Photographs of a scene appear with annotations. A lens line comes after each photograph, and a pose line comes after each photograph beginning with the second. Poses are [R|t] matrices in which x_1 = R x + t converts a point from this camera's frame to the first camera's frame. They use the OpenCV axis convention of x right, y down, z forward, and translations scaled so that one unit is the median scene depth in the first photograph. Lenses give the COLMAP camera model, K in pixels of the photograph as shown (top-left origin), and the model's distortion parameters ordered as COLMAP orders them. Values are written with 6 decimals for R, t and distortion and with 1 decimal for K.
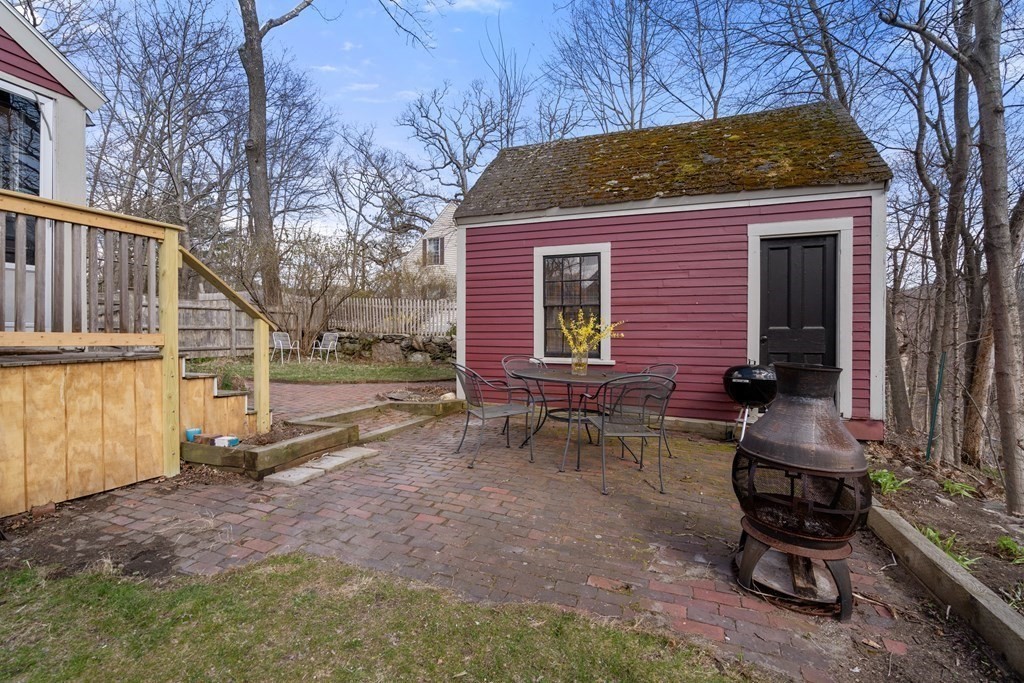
lens RADIAL K [[465.3, 0, 504.3], [0, 465.3, 340.6], [0, 0, 1]] dist [0.000171, 0.000060]
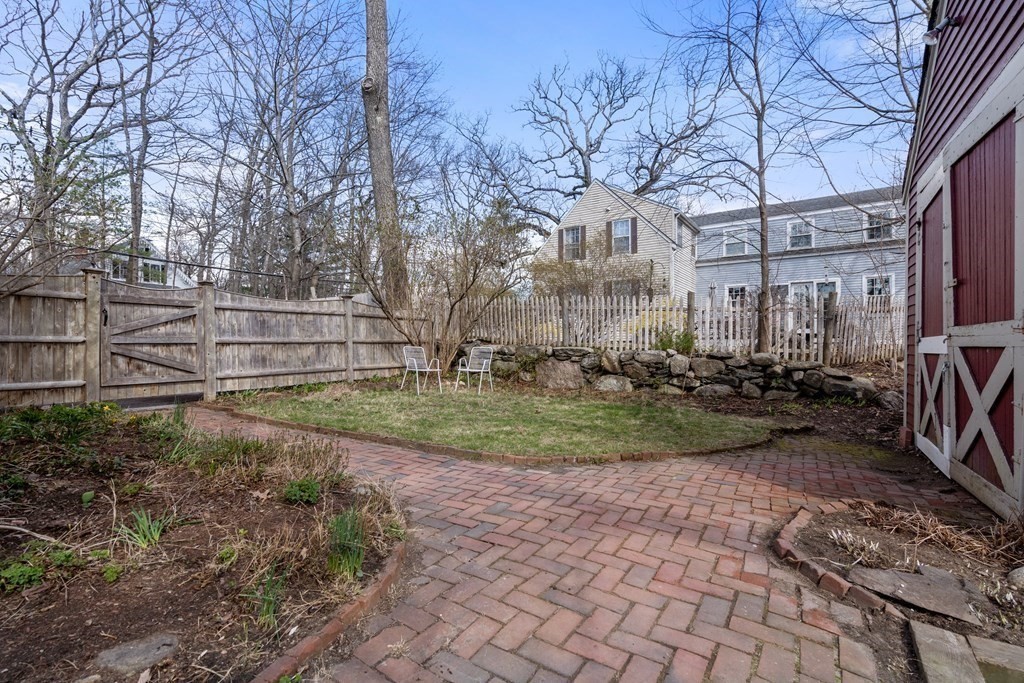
lens RADIAL K [[464.1, 0, 511.7], [0, 464.1, 359.6], [0, 0, 1]] dist [-0.000505, -0.000039]
pose [[0.982975, 0.001083, -0.183735, -0.194241], [0.002880, 0.999769, 0.021303, -0.011248], [0.183715, -0.021469, 0.982745, 0.323869]]
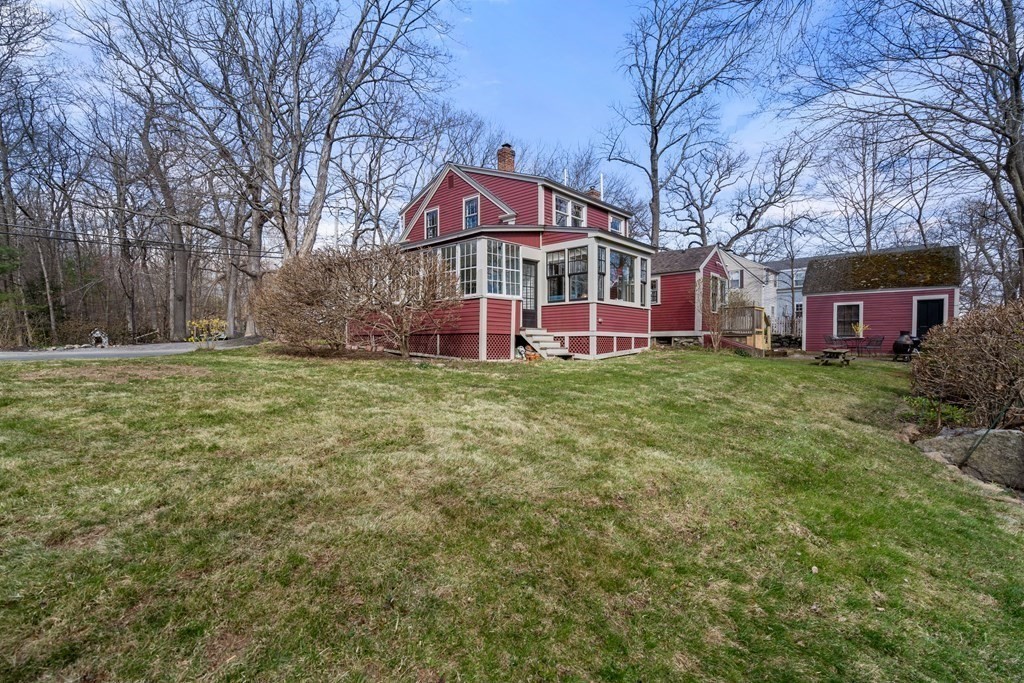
lens RADIAL K [[465.3, 0, 504.3], [0, 465.3, 340.6], [0, 0, 1]] dist [0.000171, 0.000060]
pose [[0.932387, -0.000142, -0.361462, -0.396962], [-0.004498, 0.999918, -0.011997, 0.050221], [0.361434, 0.012811, 0.932310, -1.245026]]
